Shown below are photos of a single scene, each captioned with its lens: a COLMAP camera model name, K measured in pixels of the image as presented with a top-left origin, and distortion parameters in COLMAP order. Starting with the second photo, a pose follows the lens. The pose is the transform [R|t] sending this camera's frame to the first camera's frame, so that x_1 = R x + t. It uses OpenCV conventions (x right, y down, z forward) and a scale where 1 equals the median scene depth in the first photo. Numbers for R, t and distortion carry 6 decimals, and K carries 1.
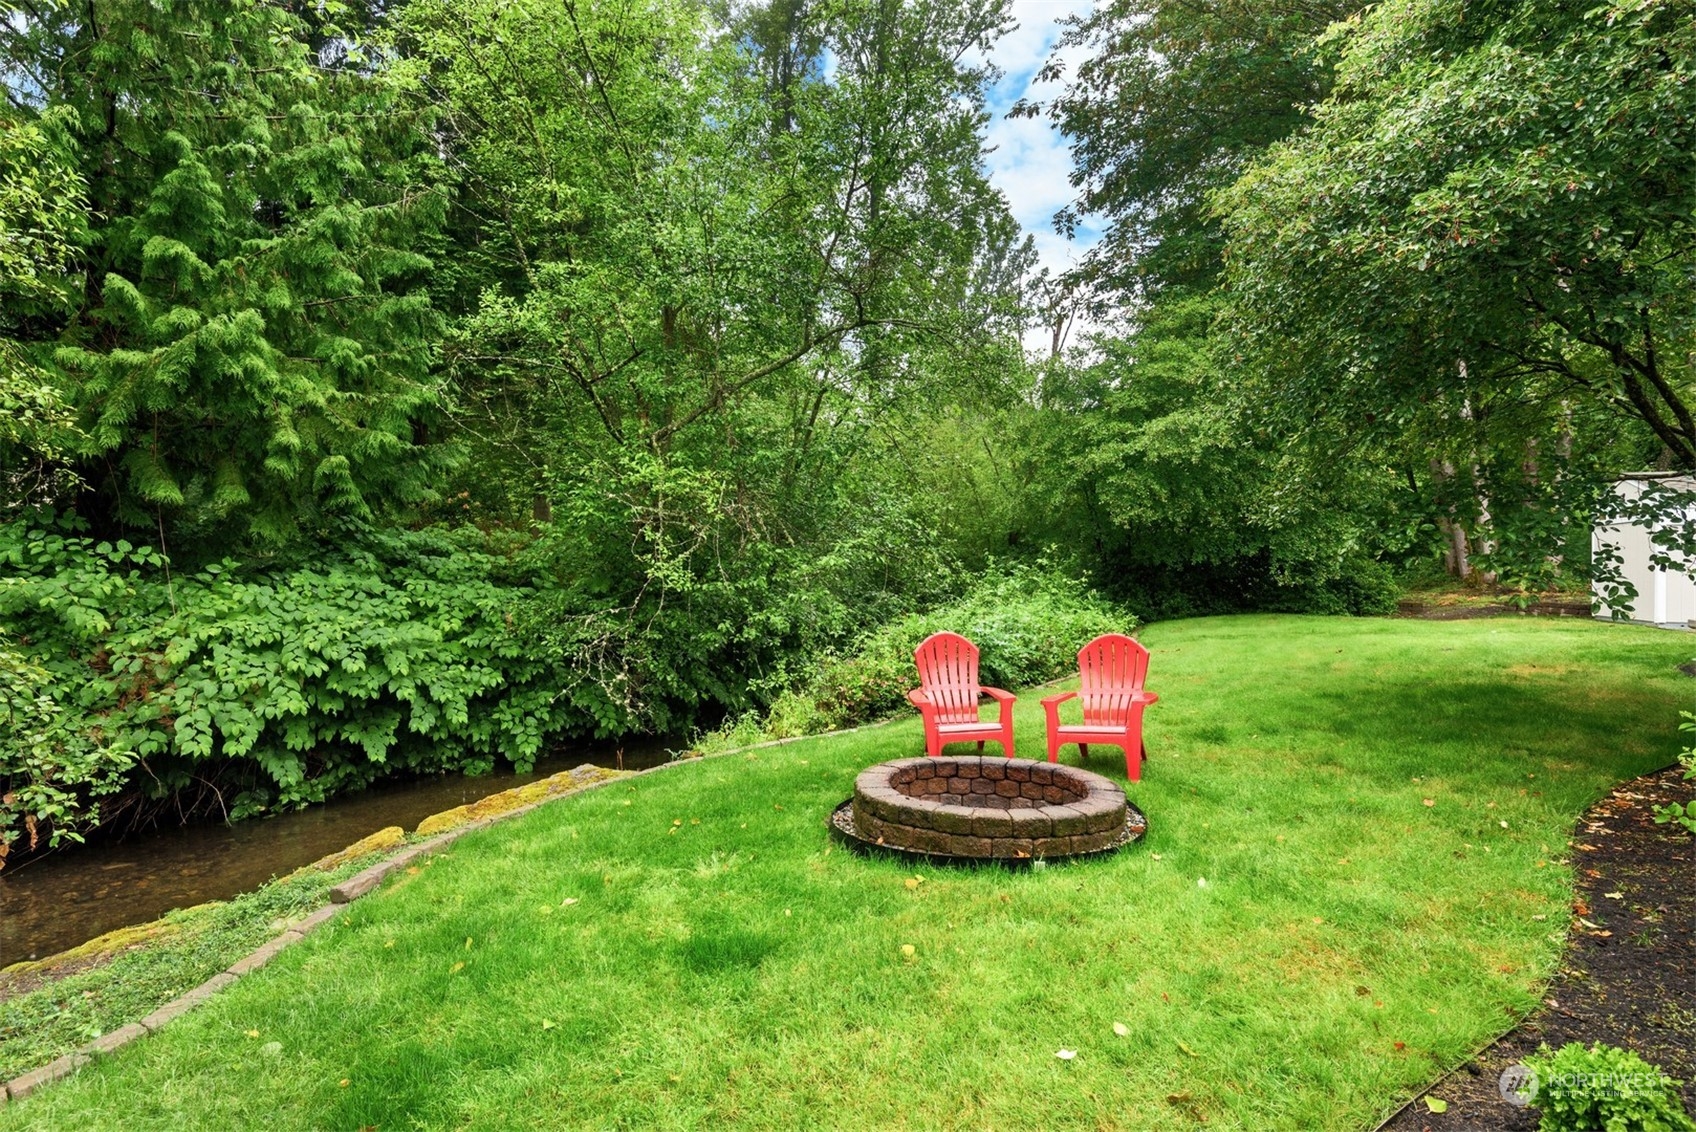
lens RADIAL K [[789.6, 0, 848.0], [0, 789.6, 566.0], [0, 0, 1]] dist [0.022925, -0.020572]
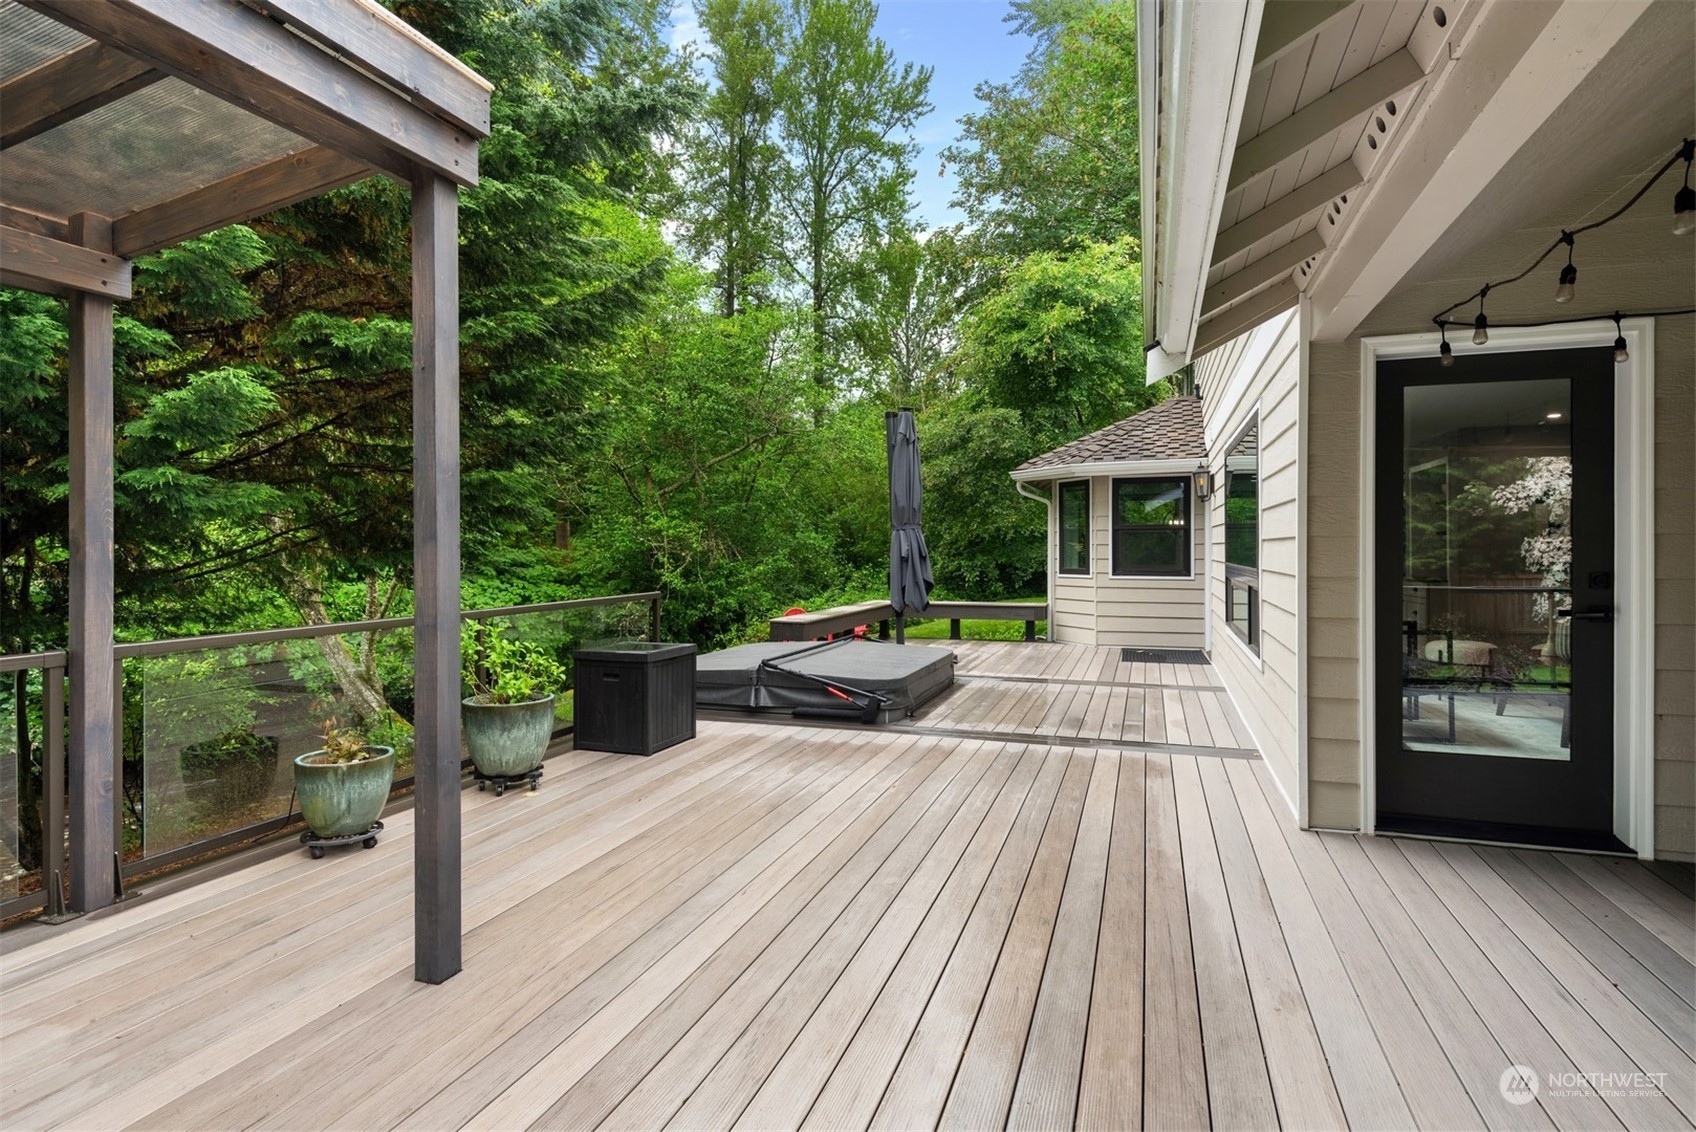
lens RADIAL K [[831.8, 0, 848.0], [0, 831.8, 566.0], [0, 0, 1]] dist [0.040307, -0.025547]
pose [[0.999251, -0.005099, 0.038358, 0.086991], [0.004272, 0.999757, 0.021605, -0.049376], [-0.038459, -0.021425, 0.999030, -0.758031]]
